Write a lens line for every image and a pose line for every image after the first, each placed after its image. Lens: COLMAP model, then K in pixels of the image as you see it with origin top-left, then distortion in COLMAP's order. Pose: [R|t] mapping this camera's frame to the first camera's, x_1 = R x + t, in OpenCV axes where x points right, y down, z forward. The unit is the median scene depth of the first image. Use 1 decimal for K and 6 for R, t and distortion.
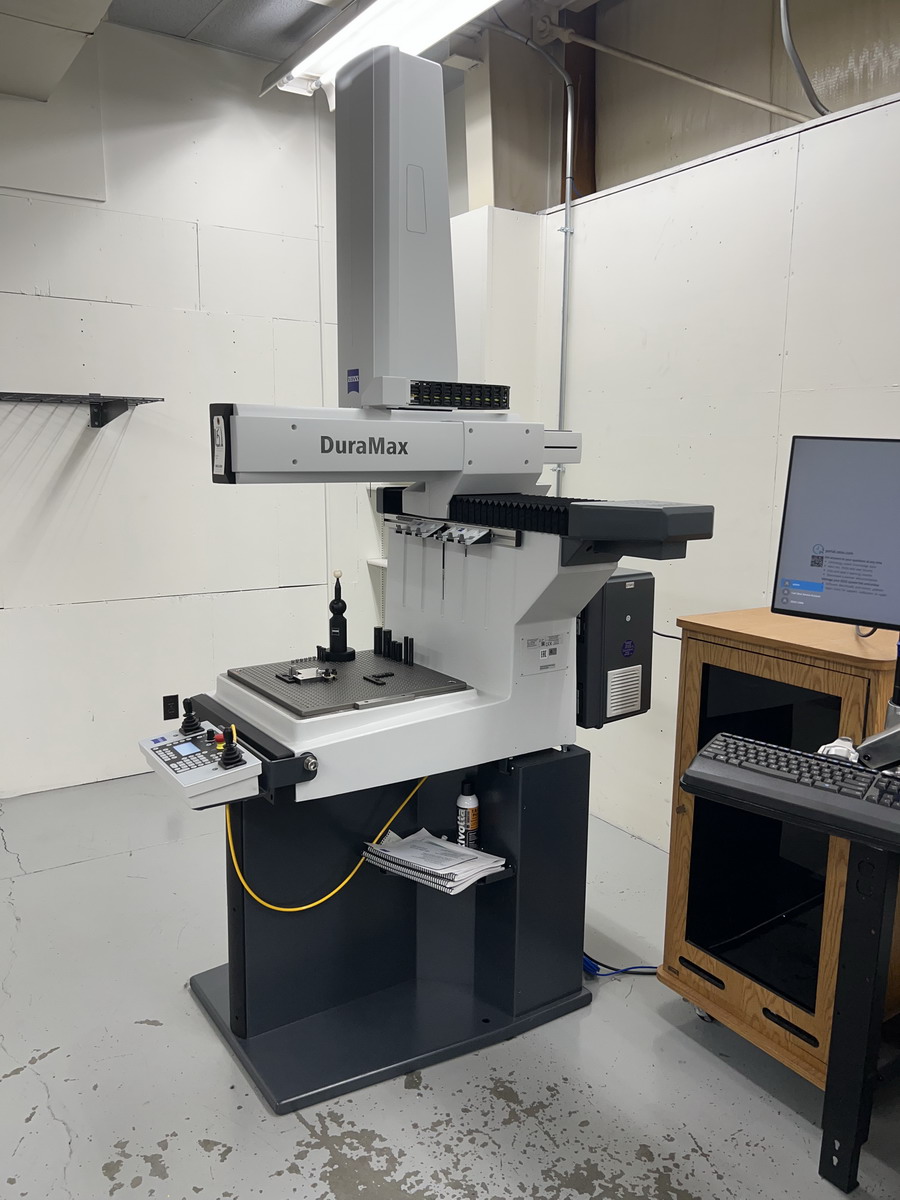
lens RADIAL K [[909.3, 0, 439.2], [0, 909.3, 606.3], [0, 0, 1]] dist [0.058904, -0.053500]
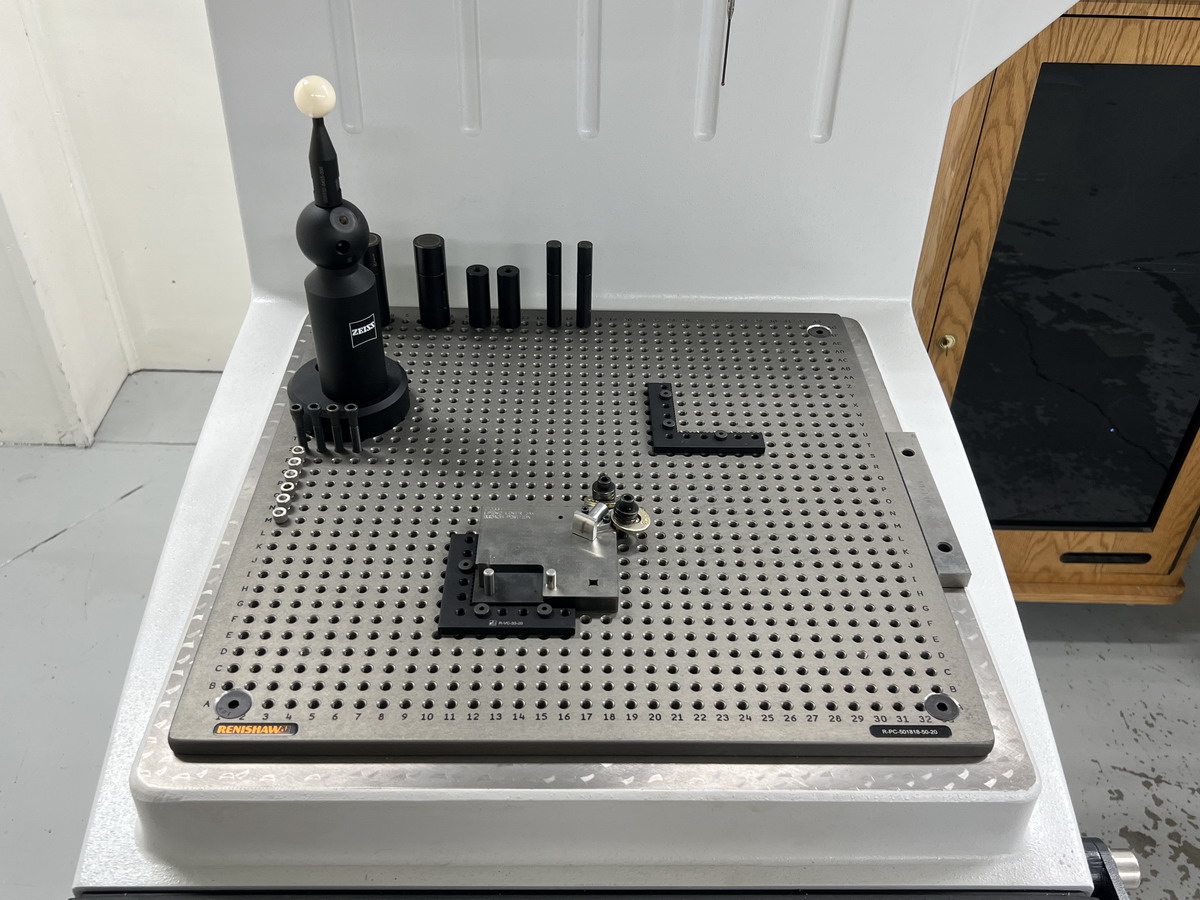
lens RADIAL K [[1081.9, 0, 600.1], [0, 1081.9, 455.9], [0, 0, 1]] dist [0.018703, -0.015940]
pose [[0.542761, -0.518570, 0.660678, -0.329419], [0.123564, 0.827370, 0.547897, -0.111188], [-0.830748, -0.215741, 0.513141, 0.871299]]
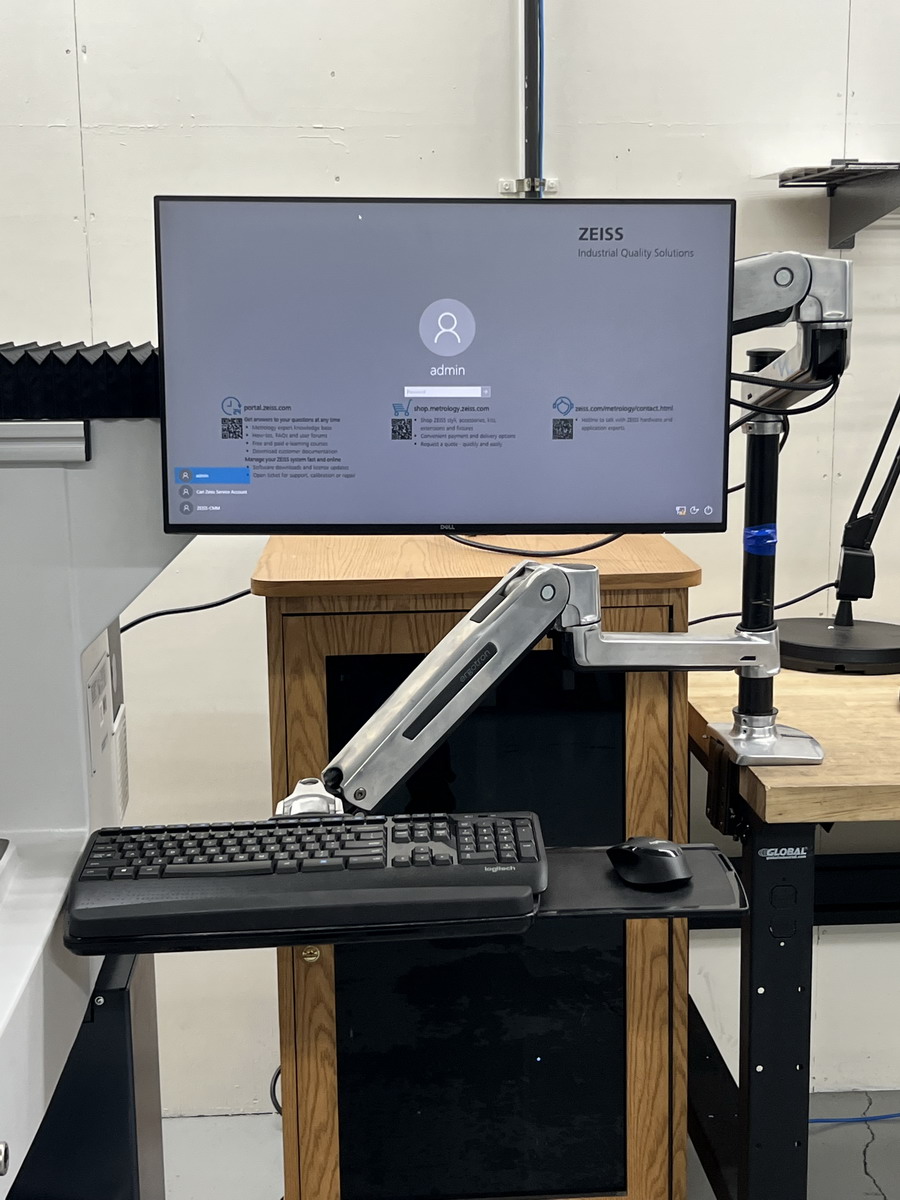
lens RADIAL K [[1725.9, 0, 442.4], [0, 1725.9, 628.0], [0, 0, 1]] dist [0.065153, 0.000000]
pose [[0.501138, -0.181059, 0.846214, -0.490383], [0.165012, 0.979918, 0.111944, -0.050324], [-0.849489, 0.083536, 0.520951, 0.456879]]
